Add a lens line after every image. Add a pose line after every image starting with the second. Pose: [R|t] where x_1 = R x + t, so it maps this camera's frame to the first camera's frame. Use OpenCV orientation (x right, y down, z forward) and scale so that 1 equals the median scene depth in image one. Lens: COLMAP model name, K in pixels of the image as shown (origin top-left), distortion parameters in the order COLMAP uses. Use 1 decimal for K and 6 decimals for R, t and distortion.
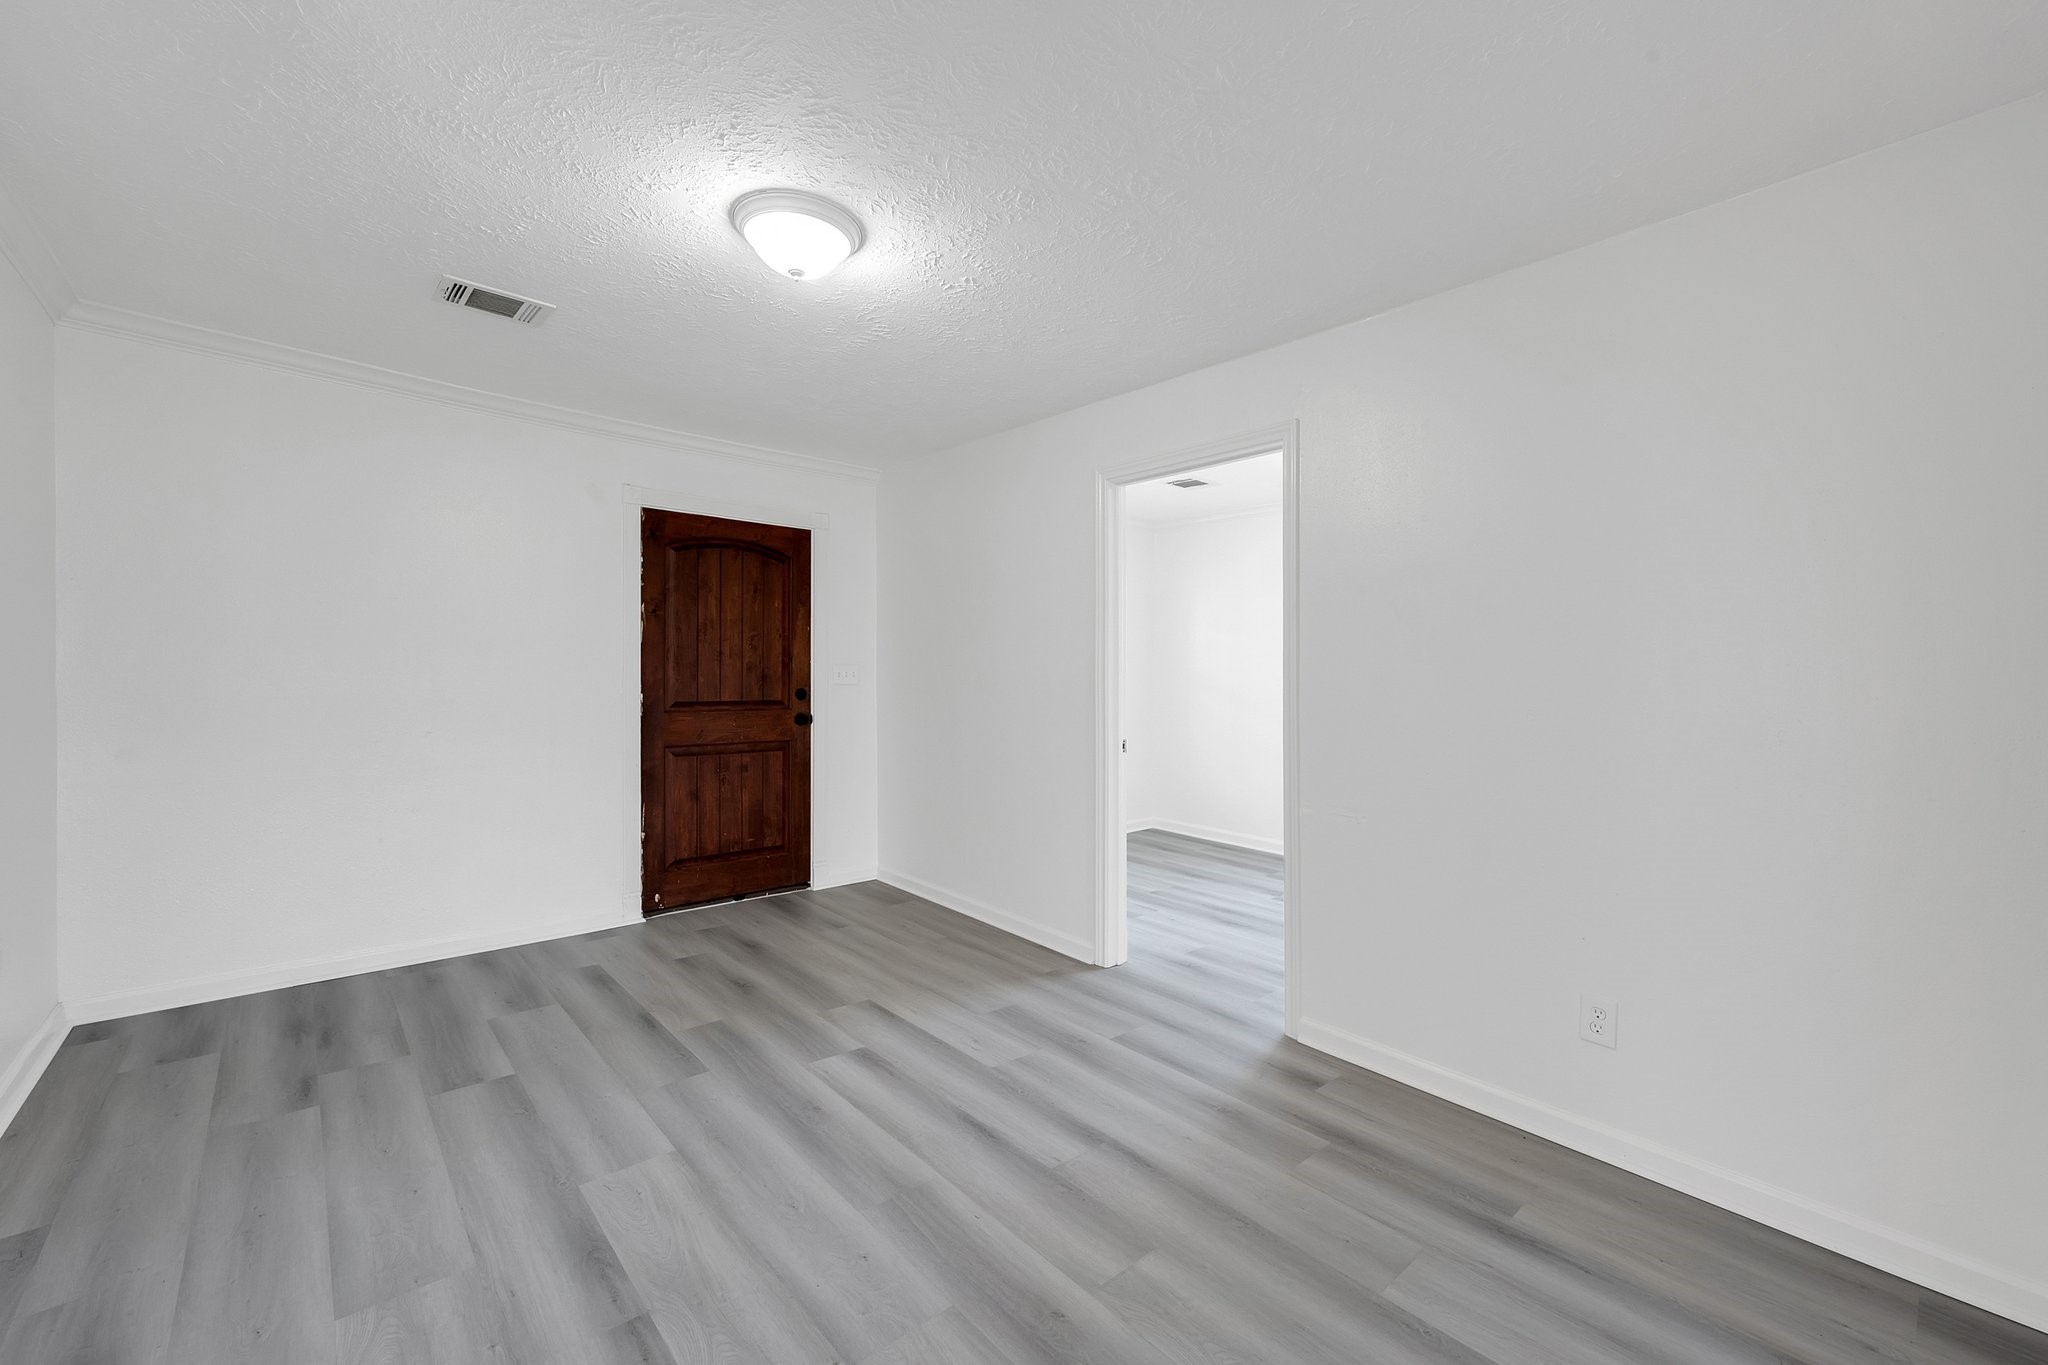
lens RADIAL K [[807.1, 0, 1023.7], [0, 807.1, 673.7], [0, 0, 1]] dist [-0.000318, -0.000022]
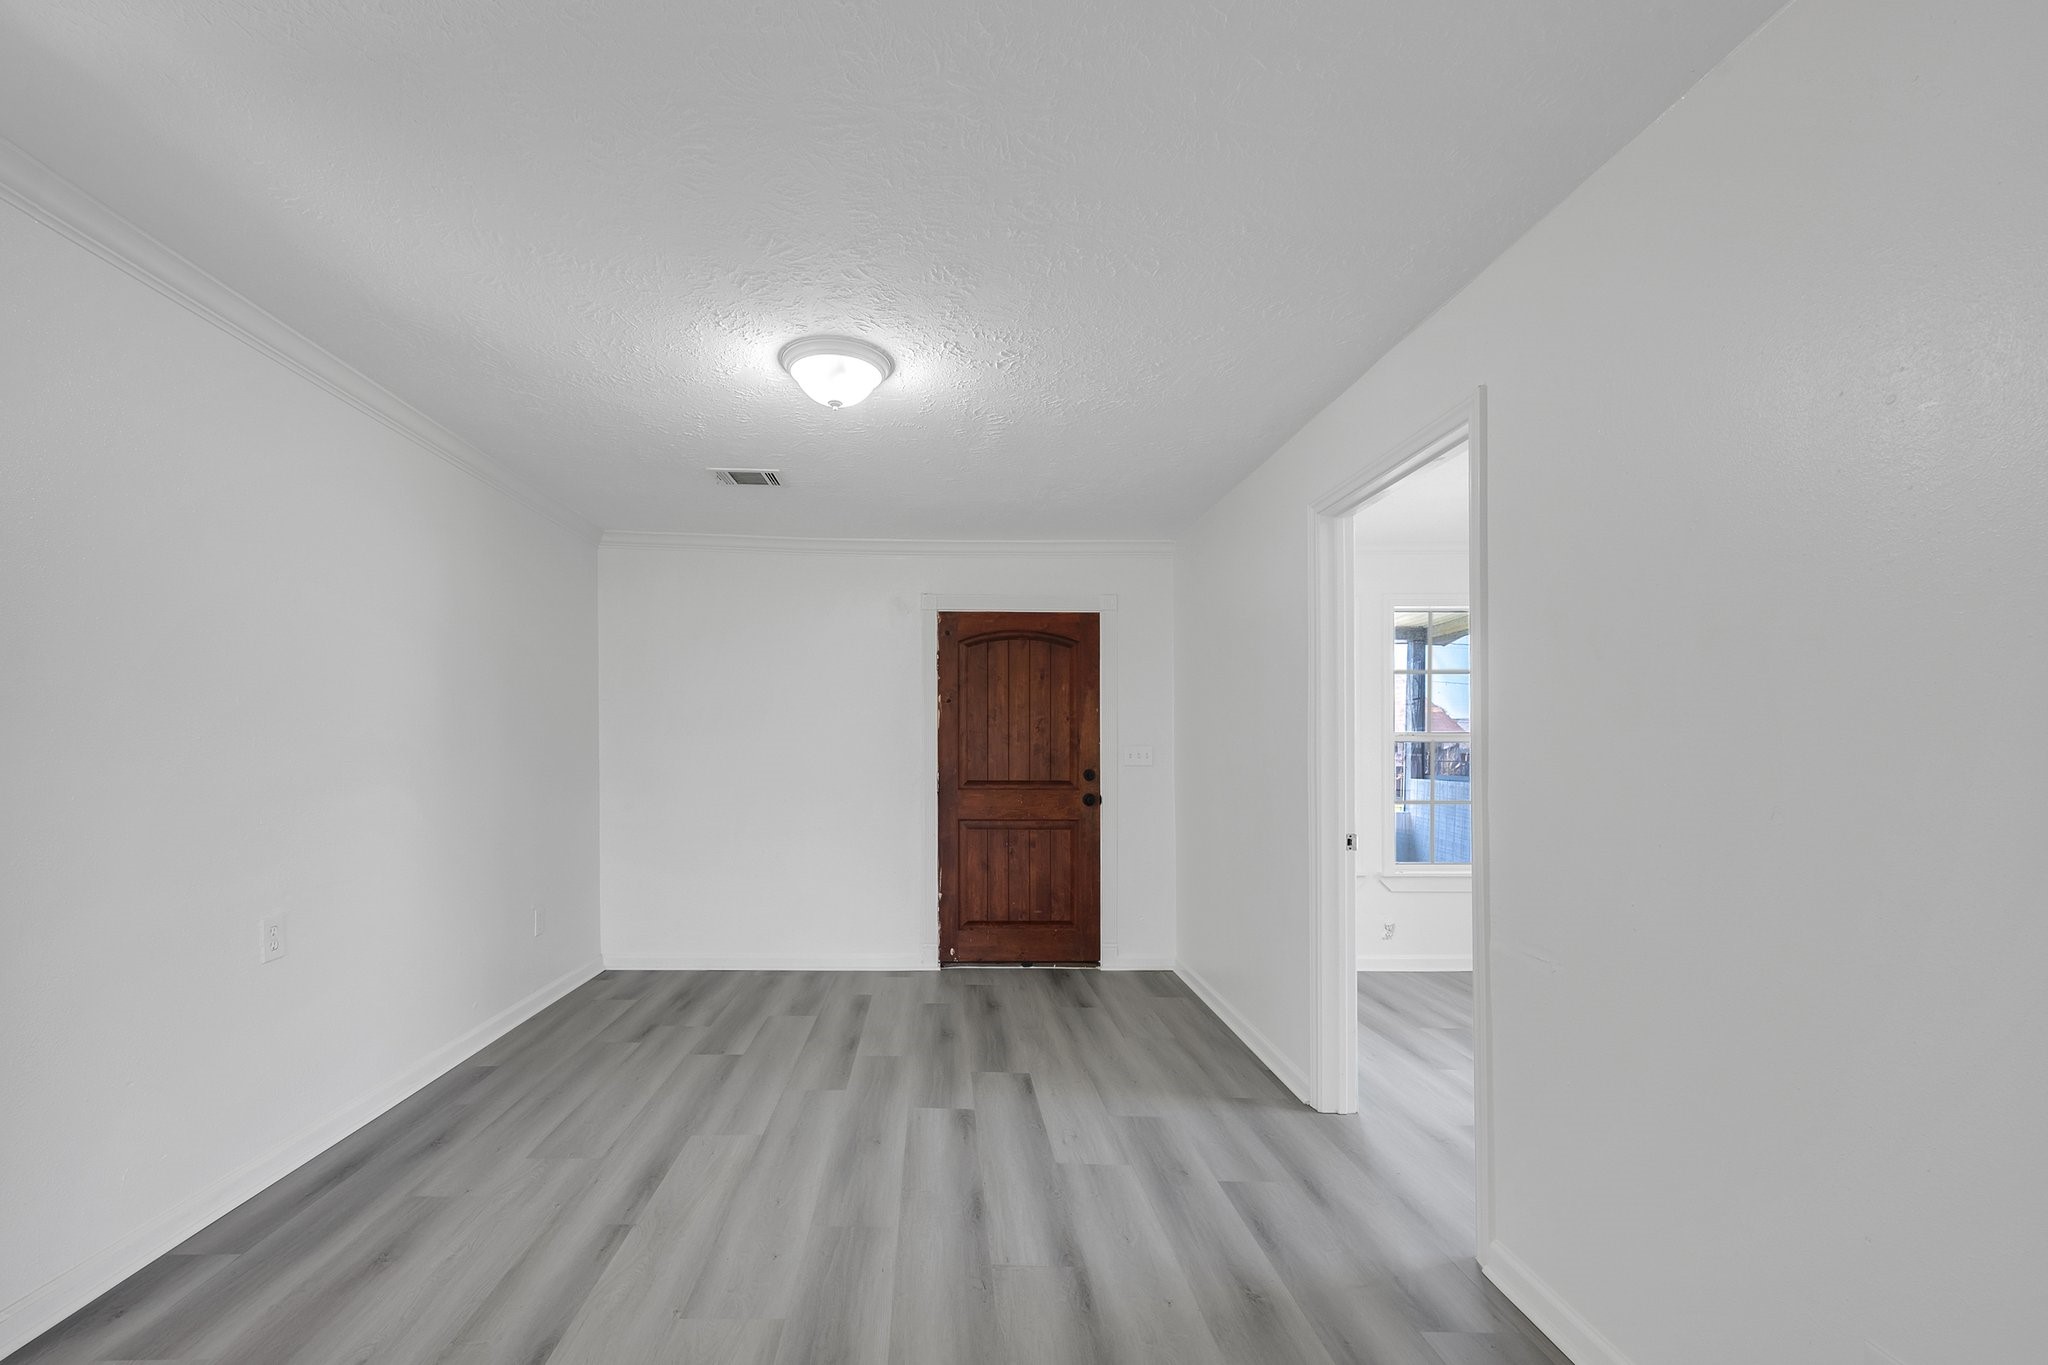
lens RADIAL K [[837.4, 0, 971.6], [0, 837.4, 758.4], [0, 0, 1]] dist [0.000500, -0.000009]
pose [[0.765923, -0.003511, -0.642923, 0.316117], [0.004484, 0.999990, -0.000120, 0.004246], [0.642917, -0.002790, 0.765931, 0.105142]]
